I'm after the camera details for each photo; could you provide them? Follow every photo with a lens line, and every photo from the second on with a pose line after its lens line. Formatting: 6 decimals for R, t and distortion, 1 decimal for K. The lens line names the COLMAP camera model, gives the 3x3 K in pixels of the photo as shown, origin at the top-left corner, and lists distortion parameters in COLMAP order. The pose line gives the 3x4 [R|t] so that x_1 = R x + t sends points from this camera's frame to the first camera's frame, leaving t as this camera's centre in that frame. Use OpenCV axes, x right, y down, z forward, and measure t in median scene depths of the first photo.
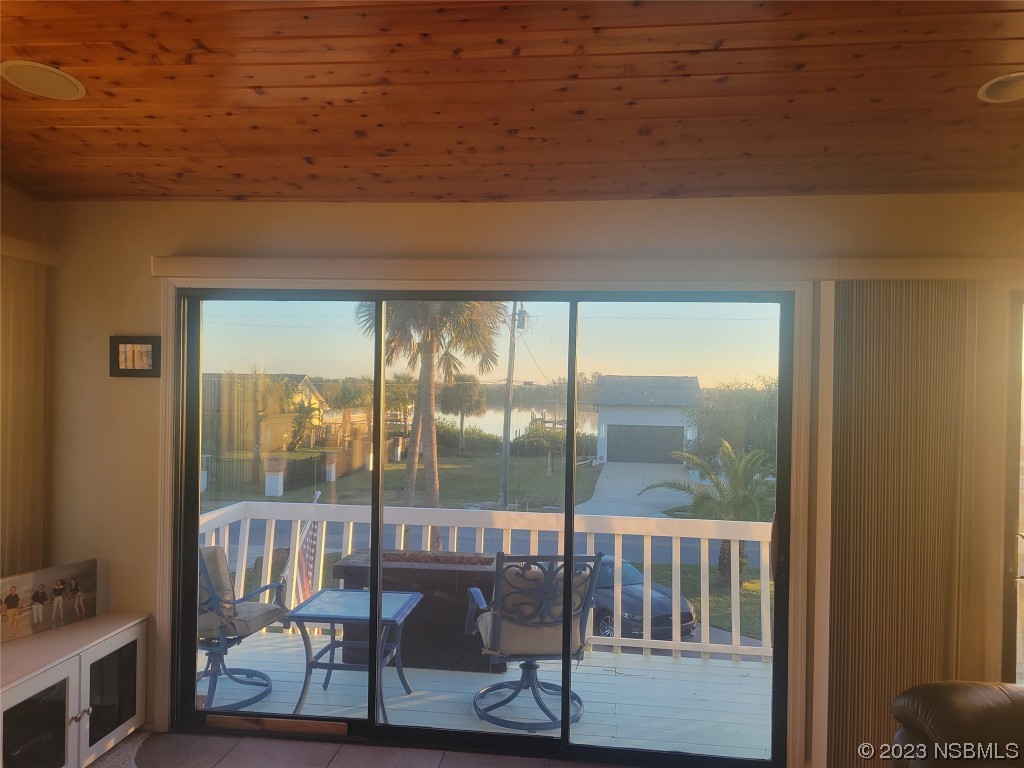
lens RADIAL K [[777.1, 0, 512.0], [0, 777.1, 384.0], [0, 0, 1]] dist [0.001827, 0.000622]
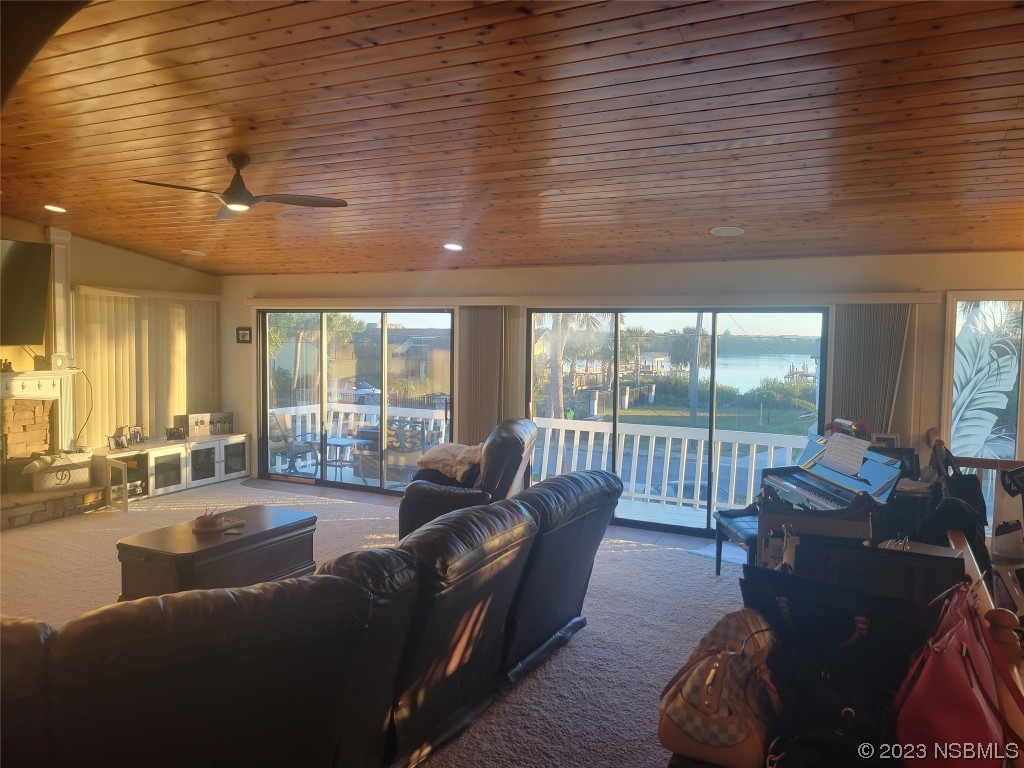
lens RADIAL K [[761.4, 0, 512.0], [0, 761.4, 384.0], [0, 0, 1]] dist [0.029732, 0.000090]
pose [[0.936407, 0.018233, -0.350443, 1.277639], [0.003141, 0.998174, 0.060327, -0.025307], [0.350903, -0.057591, 0.934639, -1.108674]]
